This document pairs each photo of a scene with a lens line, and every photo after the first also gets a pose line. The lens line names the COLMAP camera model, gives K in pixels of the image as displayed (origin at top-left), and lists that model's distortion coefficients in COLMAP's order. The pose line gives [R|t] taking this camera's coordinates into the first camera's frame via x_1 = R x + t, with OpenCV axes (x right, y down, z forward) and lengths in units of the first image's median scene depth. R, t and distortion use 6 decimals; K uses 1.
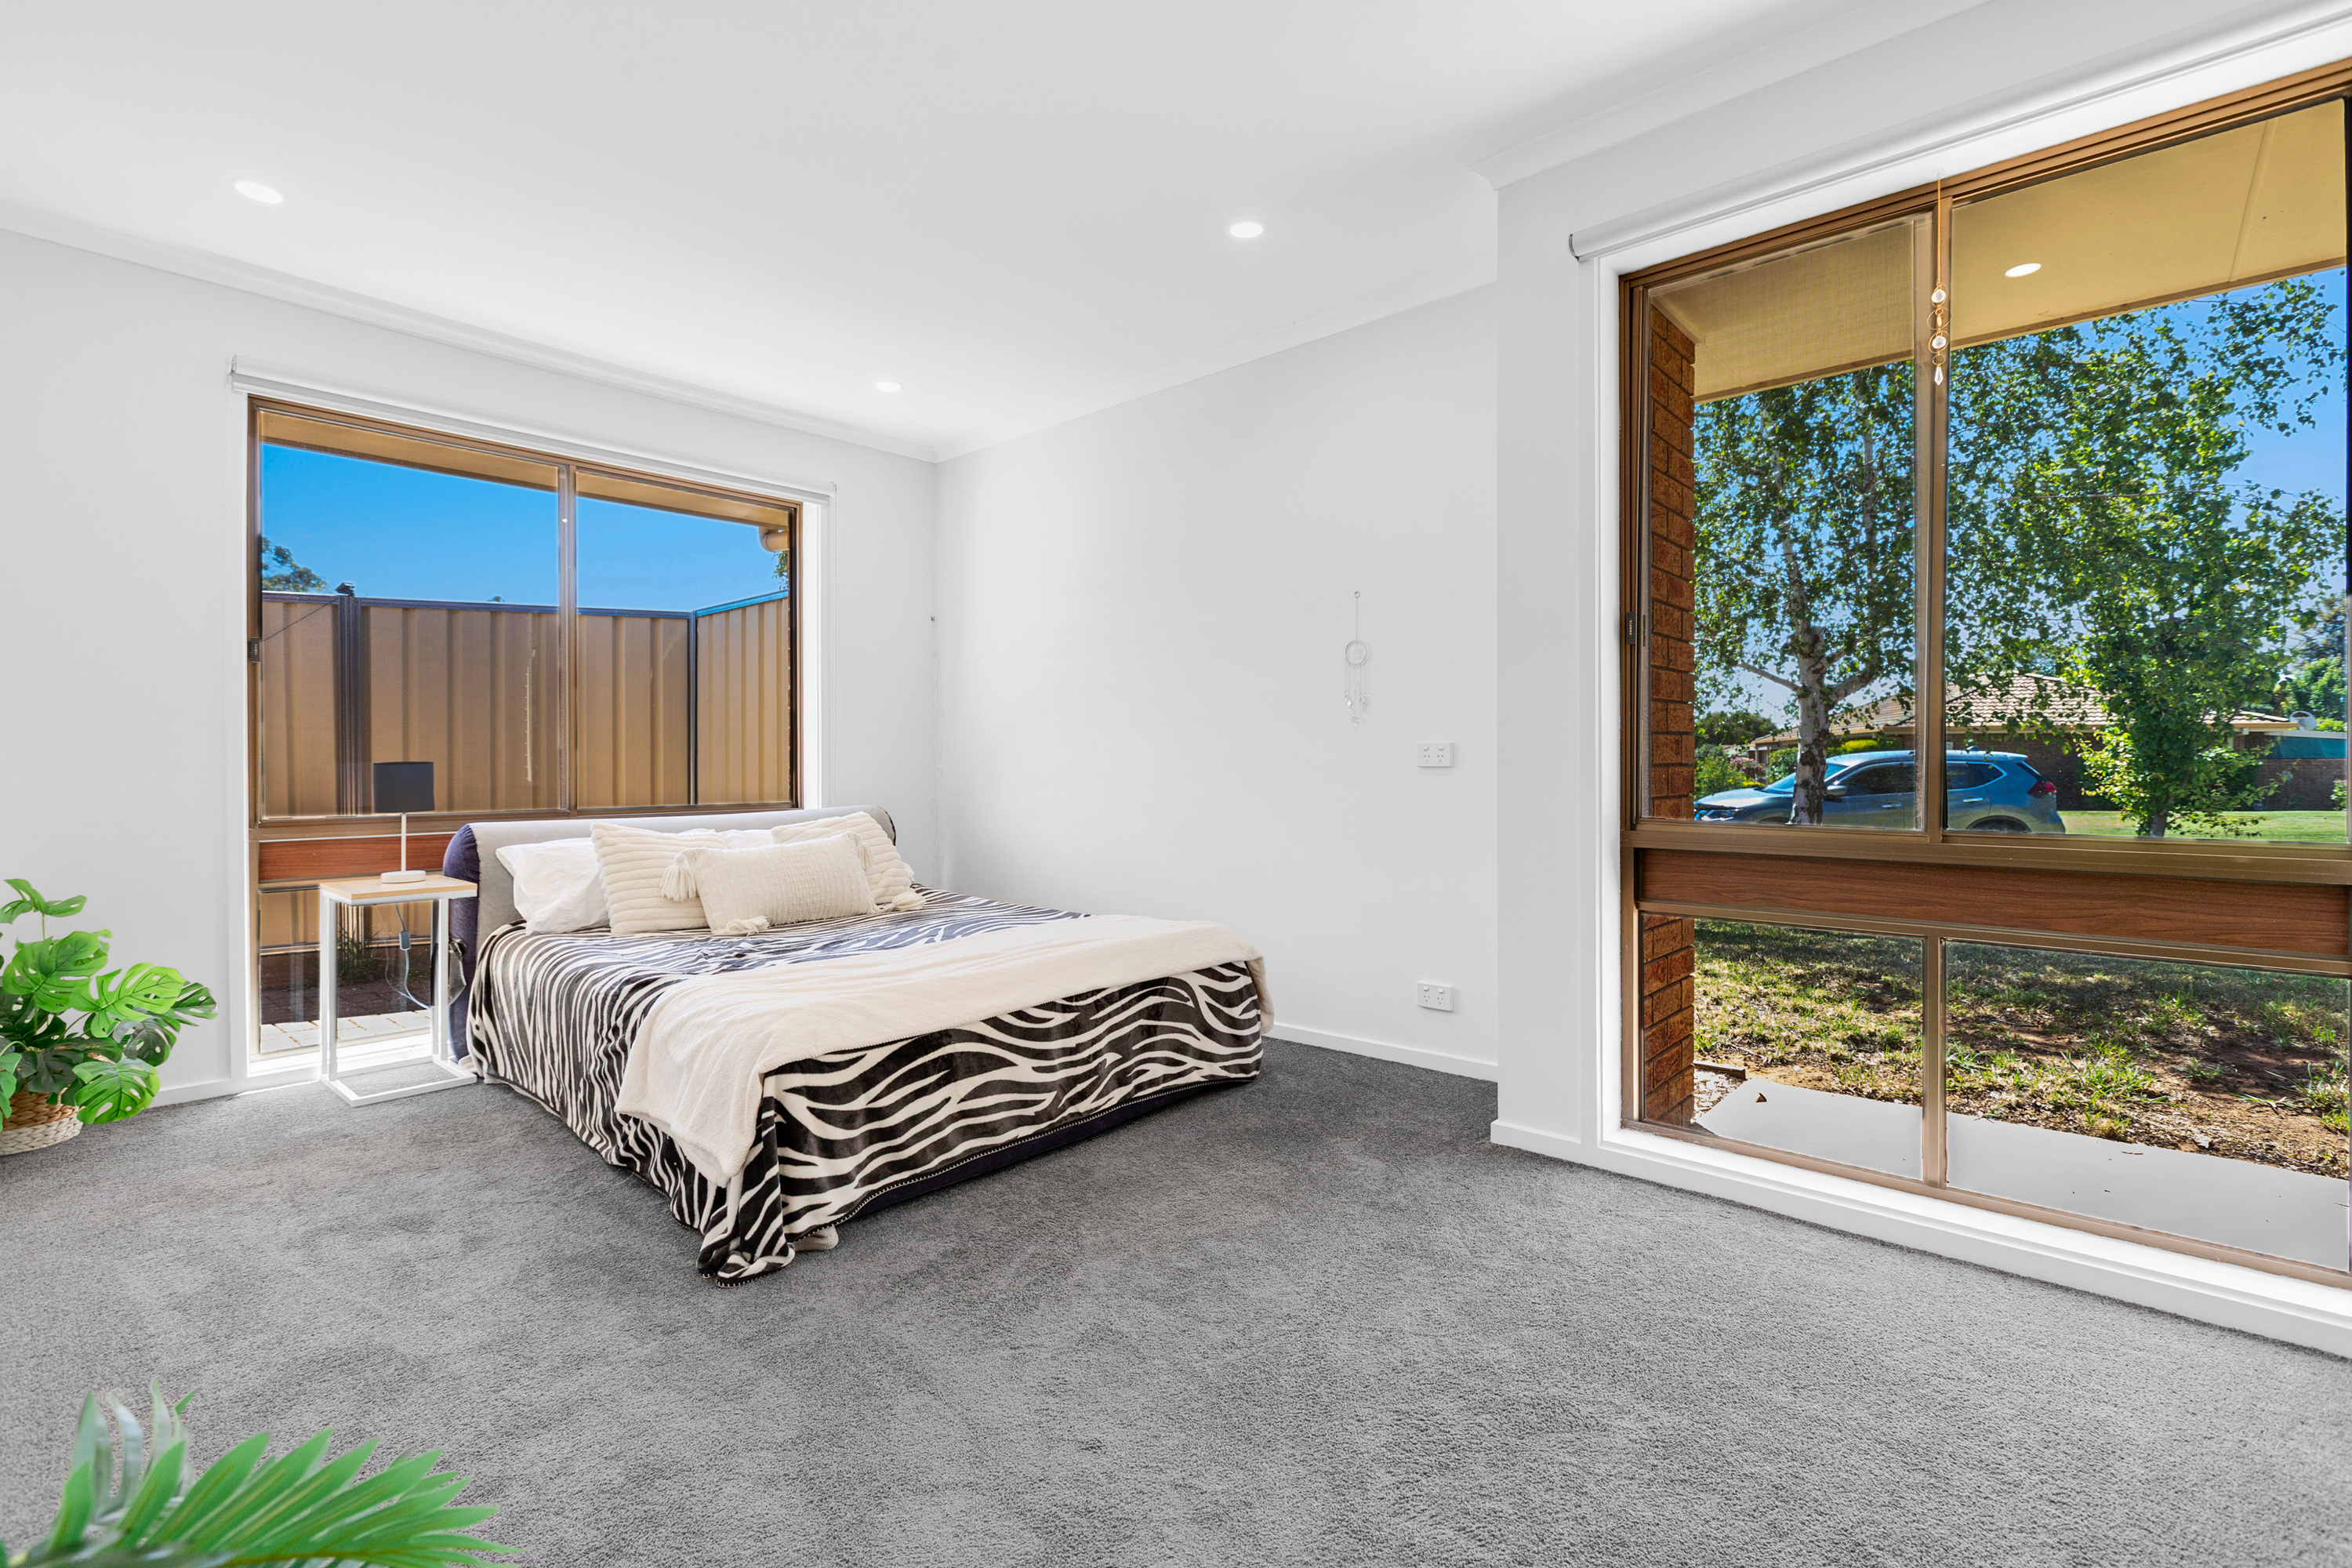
lens RADIAL K [[1062.0, 0, 1173.6], [0, 1062.0, 764.7], [0, 0, 1]] dist [0.000014, 0.000051]
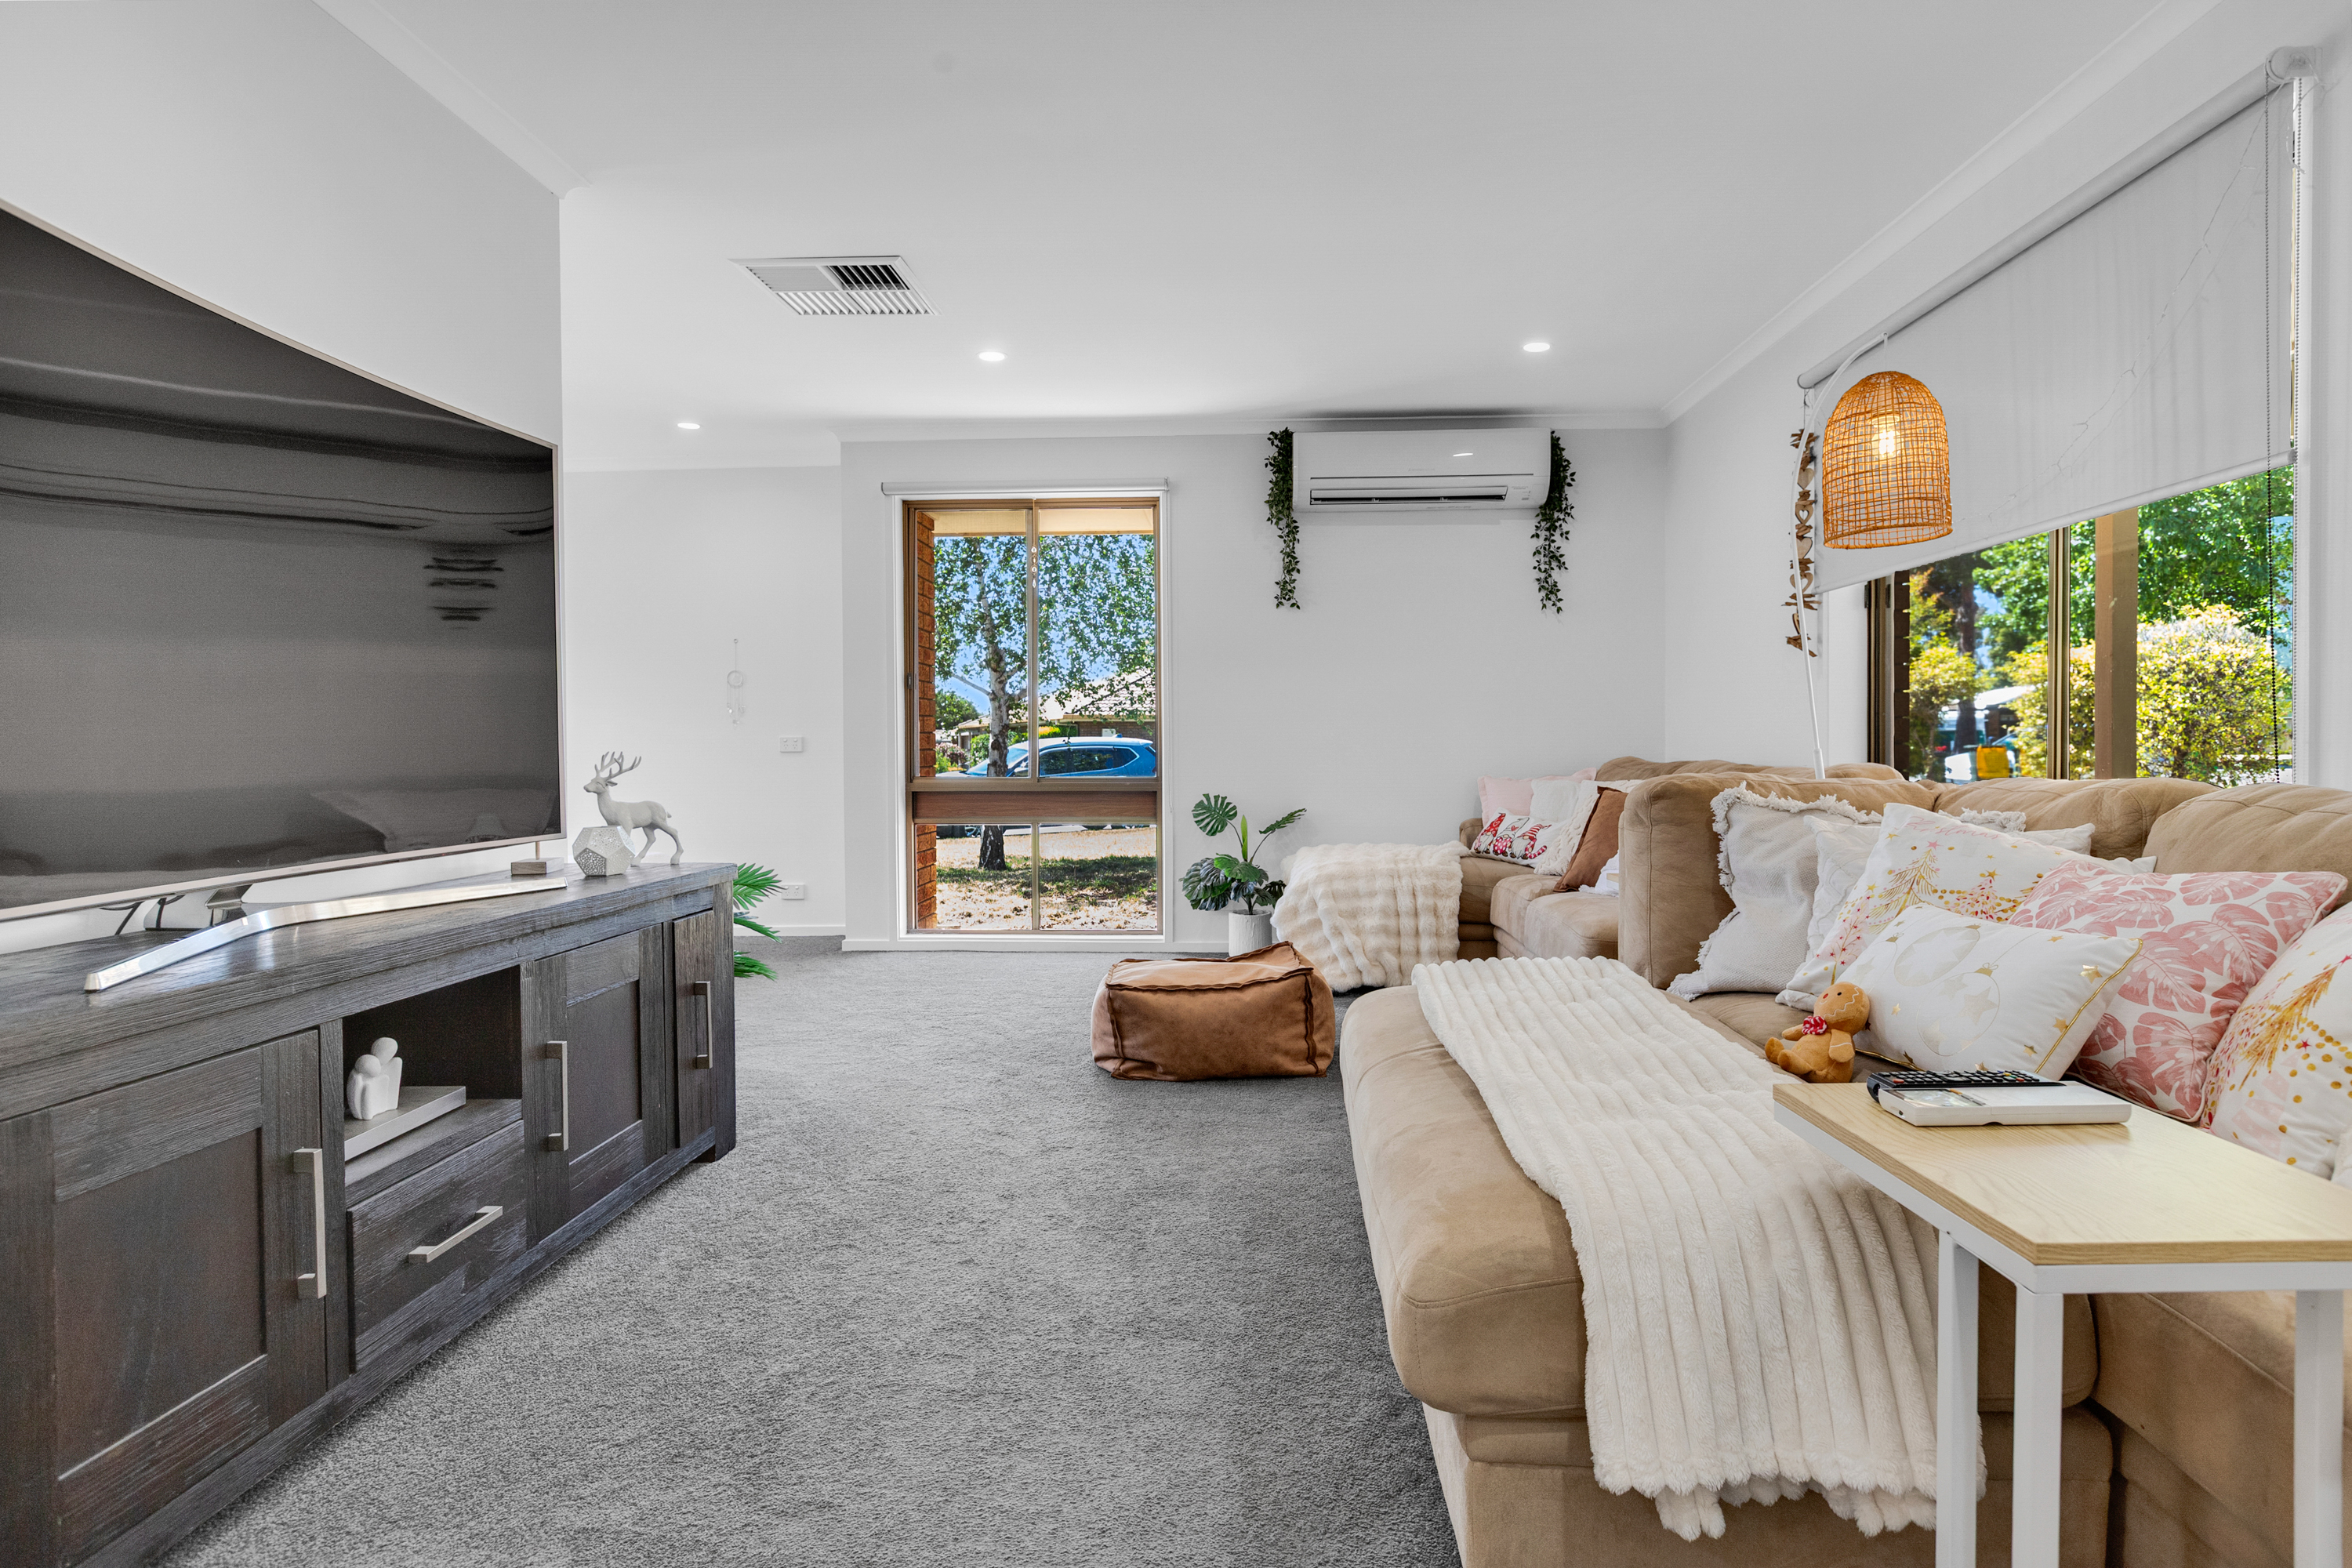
lens RADIAL K [[1289.2, 0, 1173.4], [0, 1289.2, 765.5], [0, 0, 1]] dist [-0.000365, 0.000551]
pose [[0.785598, -0.011766, 0.618625, -0.628761], [0.005189, 0.999909, 0.012428, 0.001827], [-0.618716, -0.006553, 0.785588, -1.117404]]
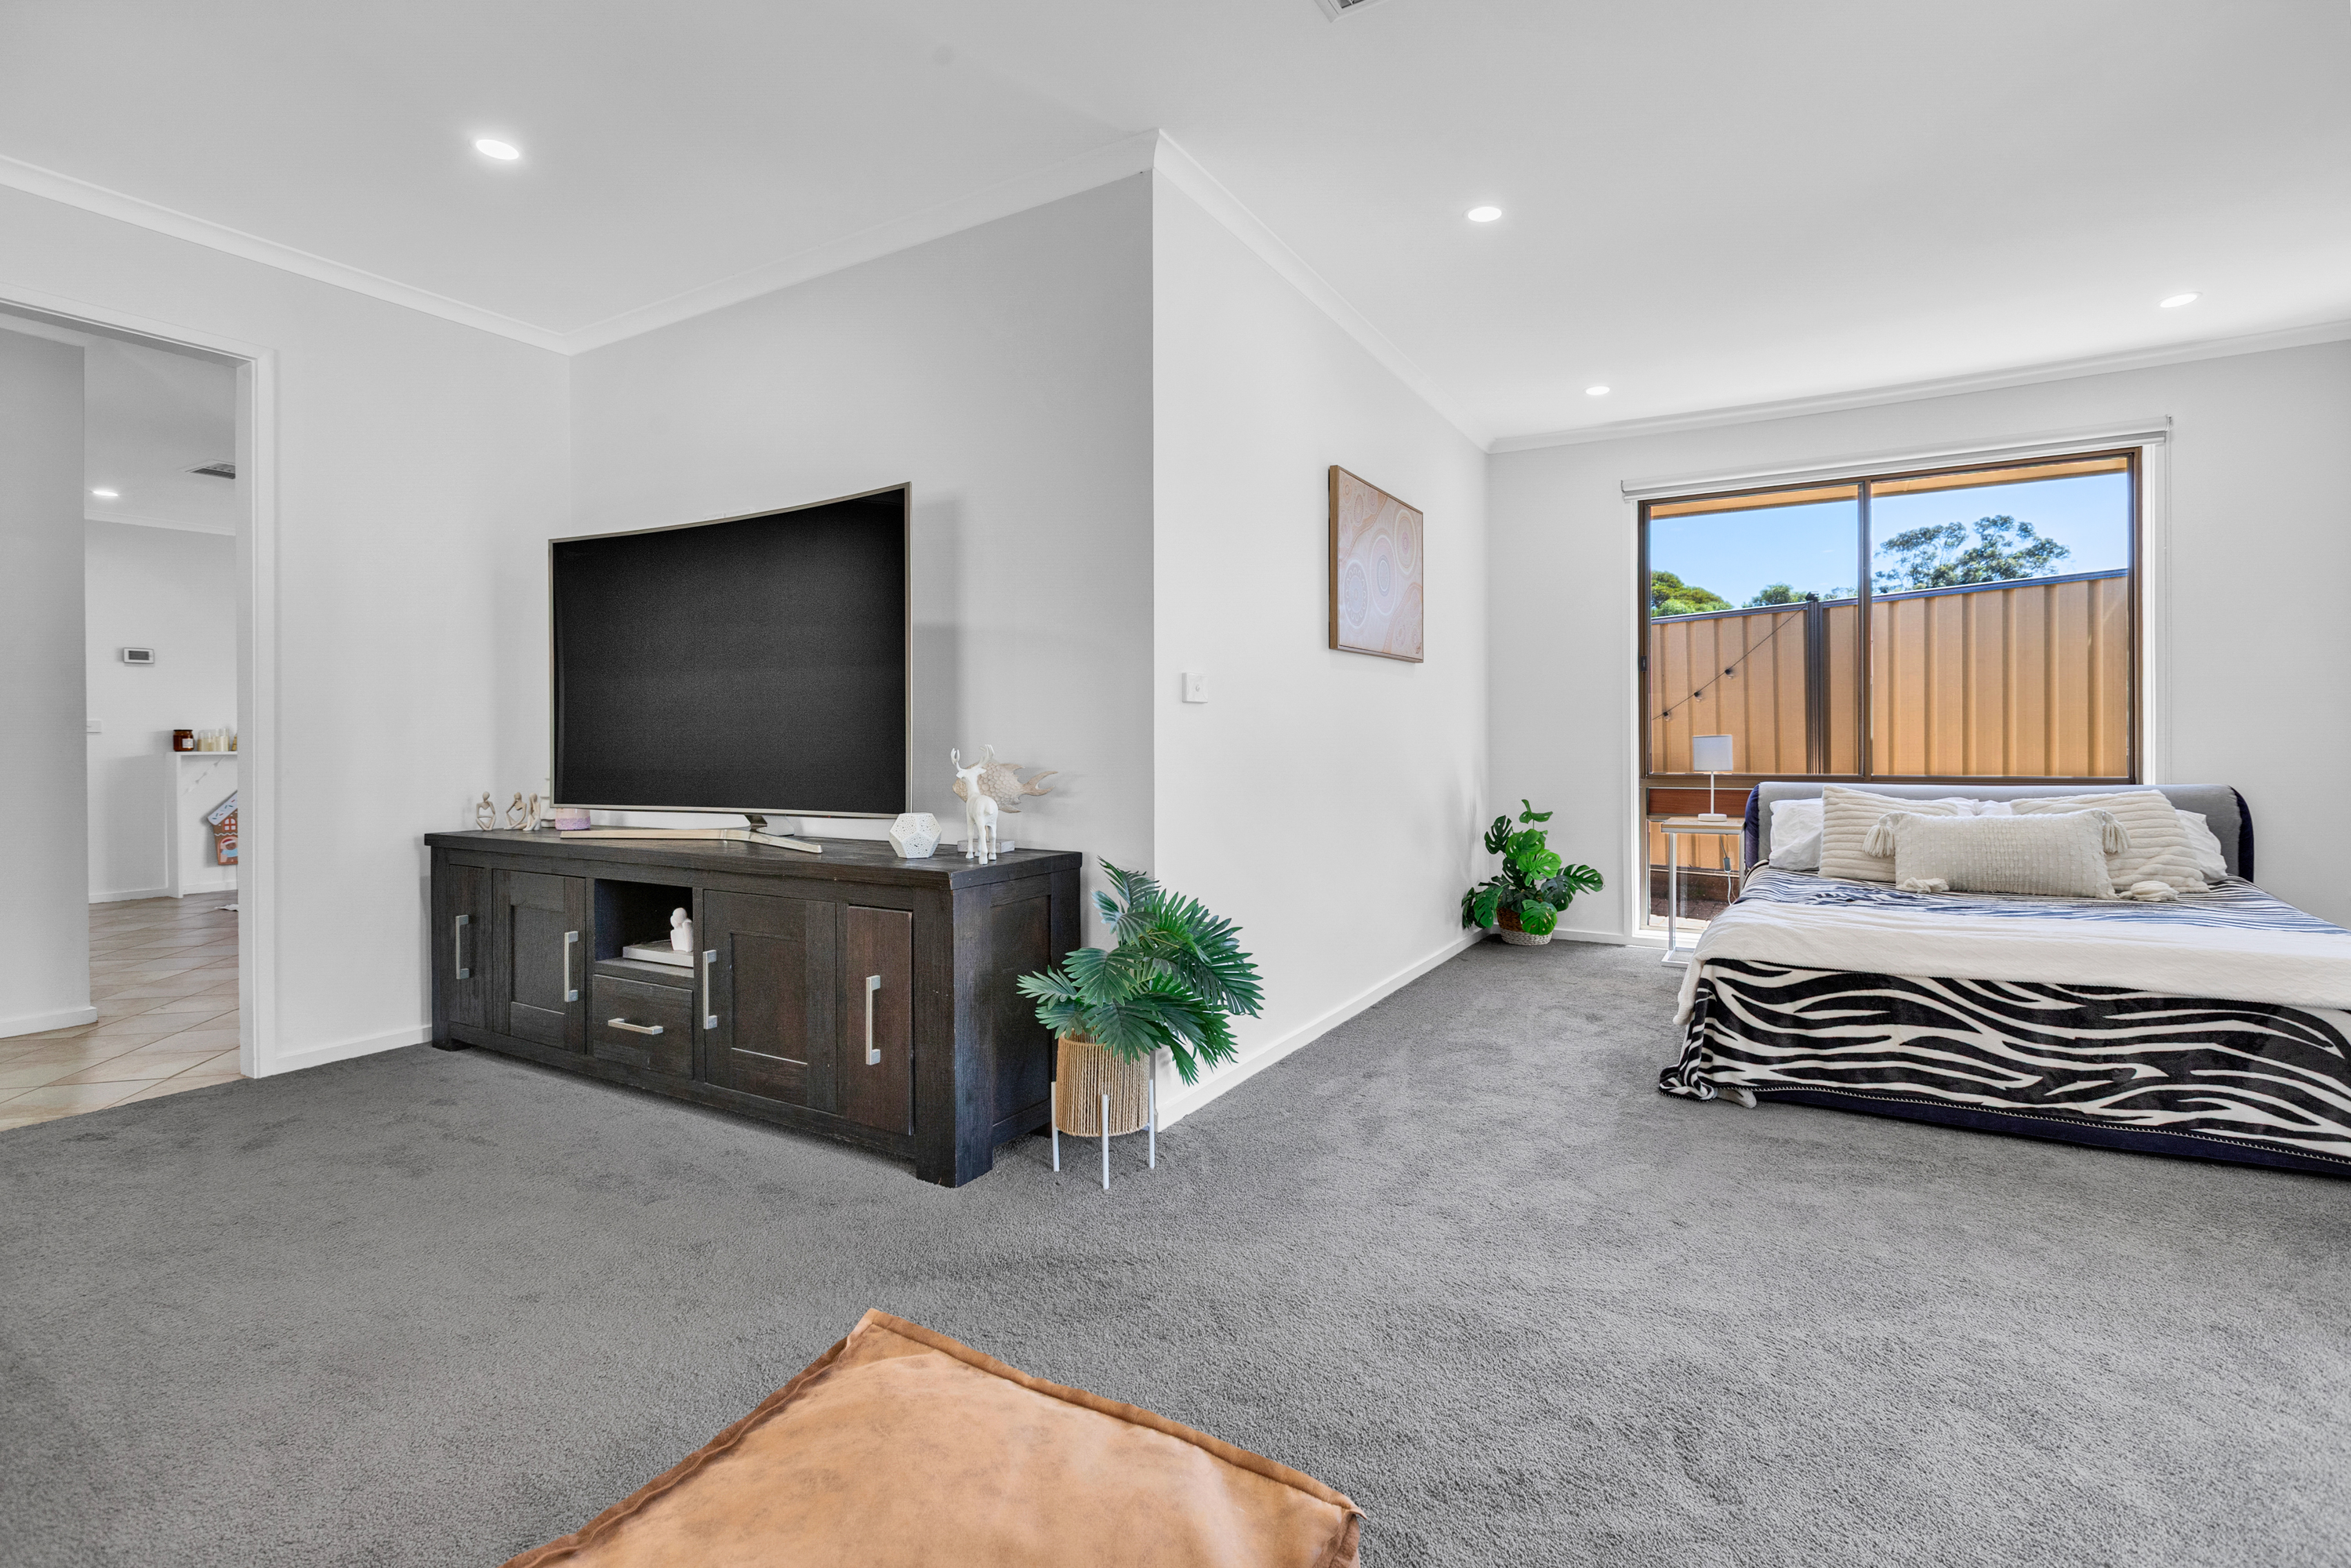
lens RADIAL K [[1061.6, 0, 1180.1], [0, 1061.6, 743.2], [0, 0, 1]] dist [0.000014, 0.000051]
pose [[0.198943, 0.003999, -0.980003, 0.651138], [0.004295, 0.999979, 0.004952, -0.004039], [0.980002, -0.005195, 0.198921, 0.039891]]
